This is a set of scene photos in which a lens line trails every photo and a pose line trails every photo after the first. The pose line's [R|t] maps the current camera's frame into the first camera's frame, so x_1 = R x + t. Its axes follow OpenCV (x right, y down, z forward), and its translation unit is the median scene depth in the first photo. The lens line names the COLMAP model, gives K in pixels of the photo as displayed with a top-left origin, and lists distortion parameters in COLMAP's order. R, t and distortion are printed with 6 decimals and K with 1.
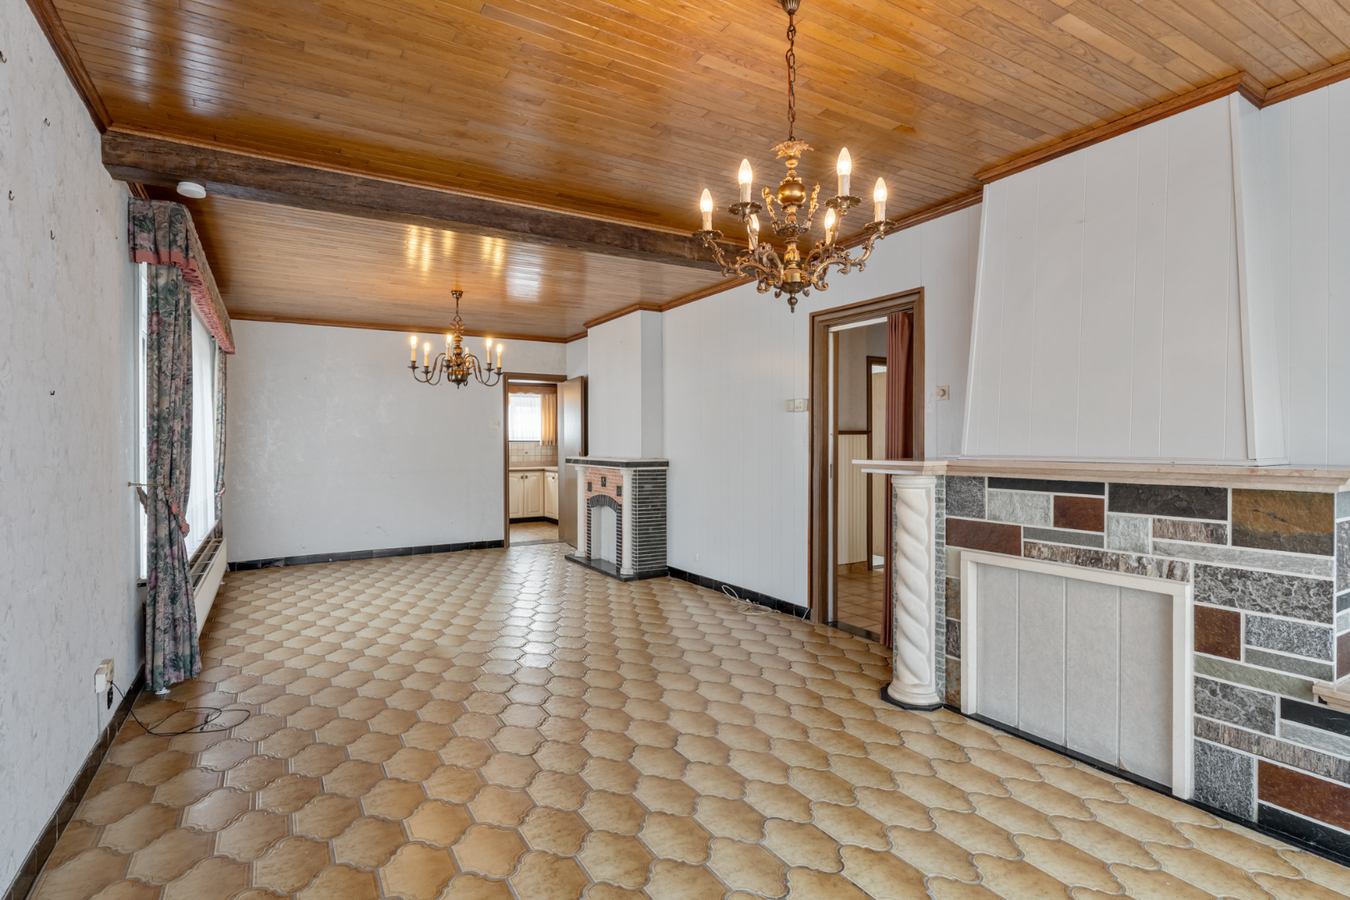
lens RADIAL K [[674.3, 0, 681.3], [0, 674.3, 443.9], [0, 0, 1]] dist [0.000889, -0.000565]
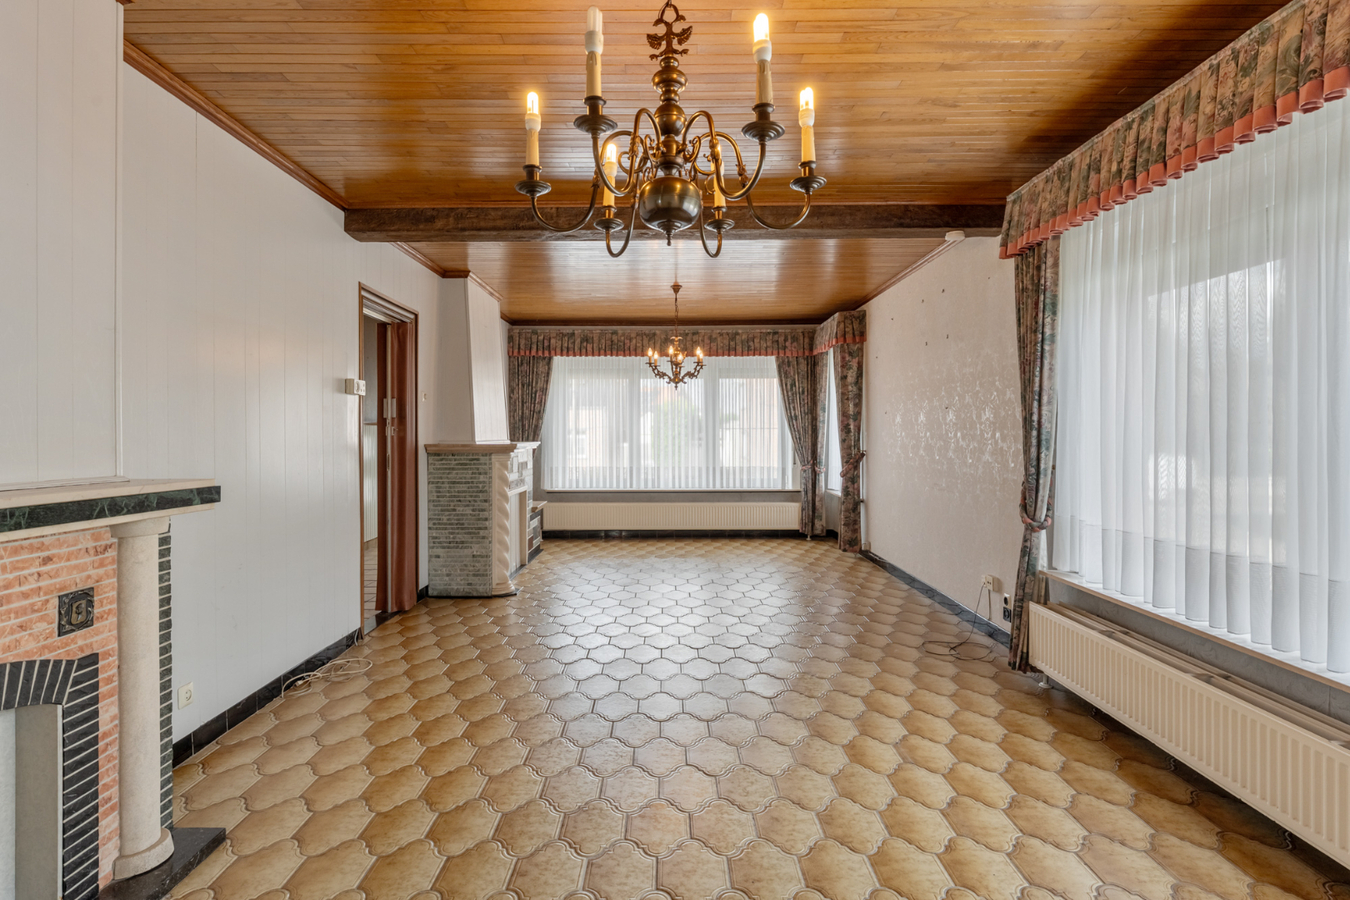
lens RADIAL K [[674.3, 0, 661.6], [0, 674.3, 432.8], [0, 0, 1]] dist [0.000889, -0.000565]
pose [[-0.847934, 0.007238, 0.530052, -0.874103], [0.005826, 0.999974, -0.004336, 0.007312], [-0.530069, -0.000588, -0.847954, 2.262261]]
